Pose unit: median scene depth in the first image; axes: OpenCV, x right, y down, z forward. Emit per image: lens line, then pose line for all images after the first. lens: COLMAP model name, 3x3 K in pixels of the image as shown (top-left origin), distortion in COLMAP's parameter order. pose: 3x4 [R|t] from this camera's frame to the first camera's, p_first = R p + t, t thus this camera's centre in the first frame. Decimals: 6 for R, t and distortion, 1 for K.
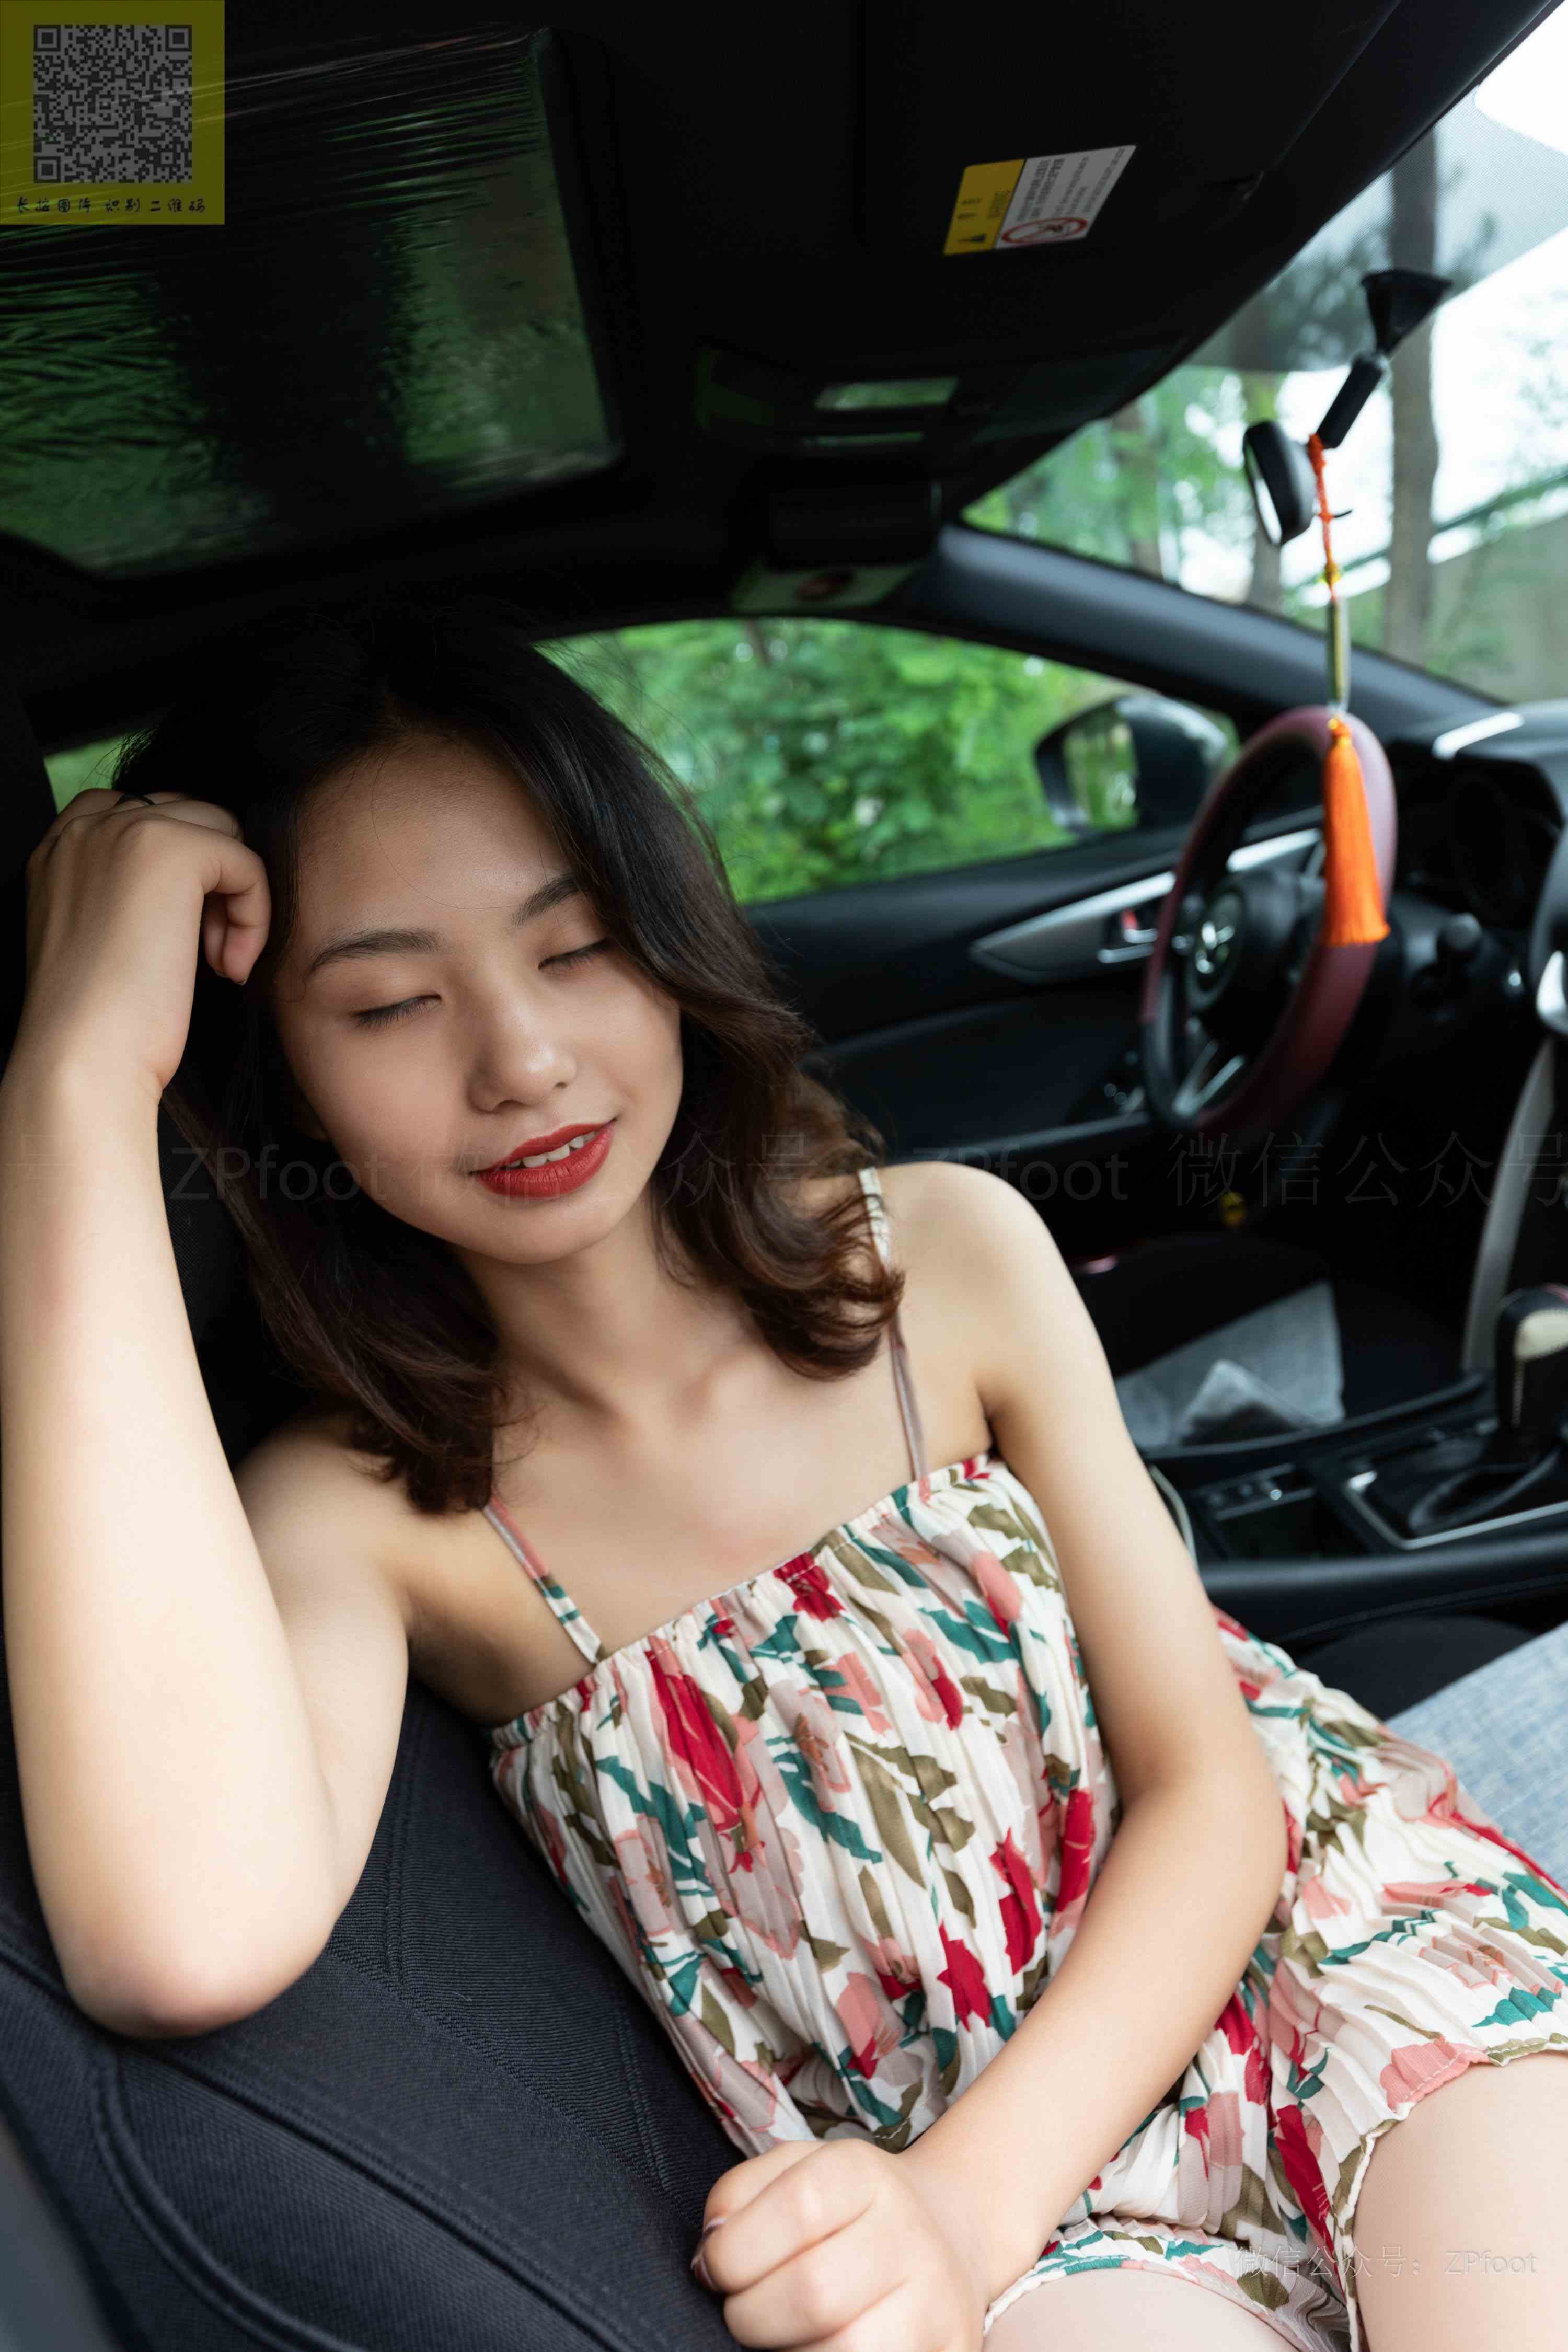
lens RADIAL K [[1624.6, 0, 785.0], [0, 1624.6, 1185.8], [0, 0, 1]] dist [0.007276, 0.014387]
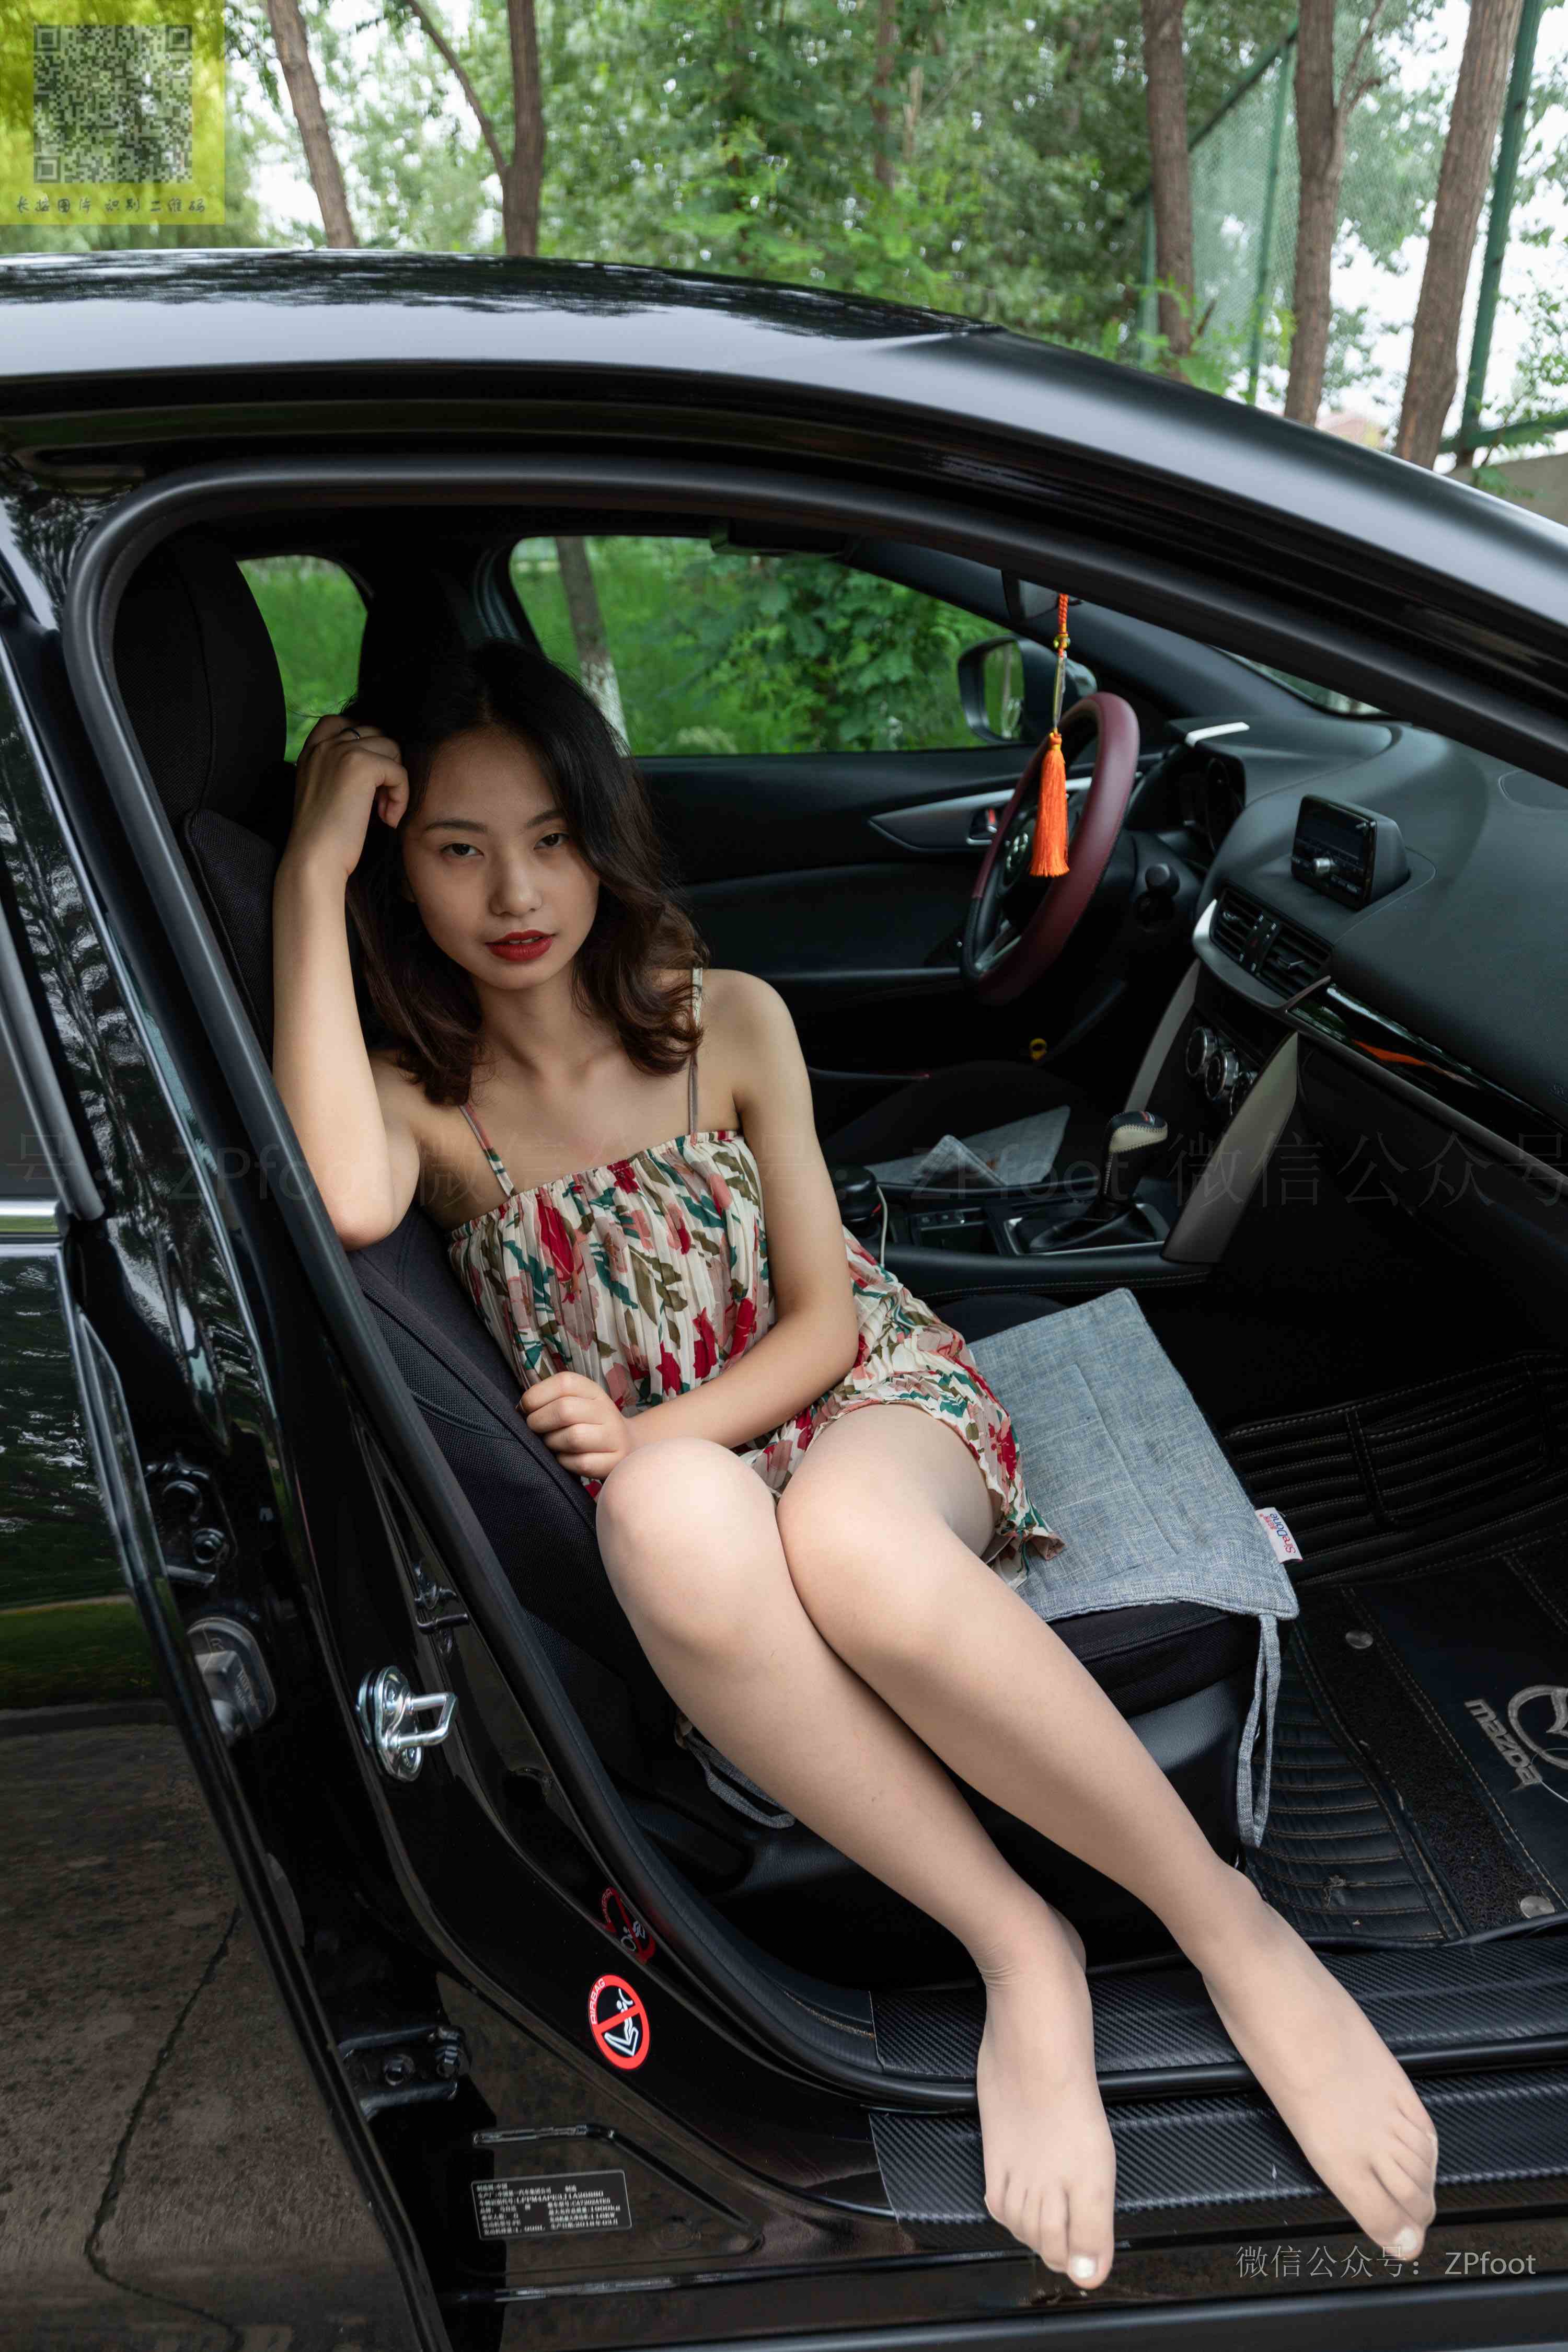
lens RADIAL K [[1624.6, 0, 770.5], [0, 1624.6, 1155.6], [0, 0, 1]] dist [0.007276, 0.014387]
pose [[0.988222, 0.151575, 0.021026, 0.134939], [-0.152936, 0.982994, 0.101652, -0.002192], [-0.005260, -0.103670, 0.994598, -0.880414]]
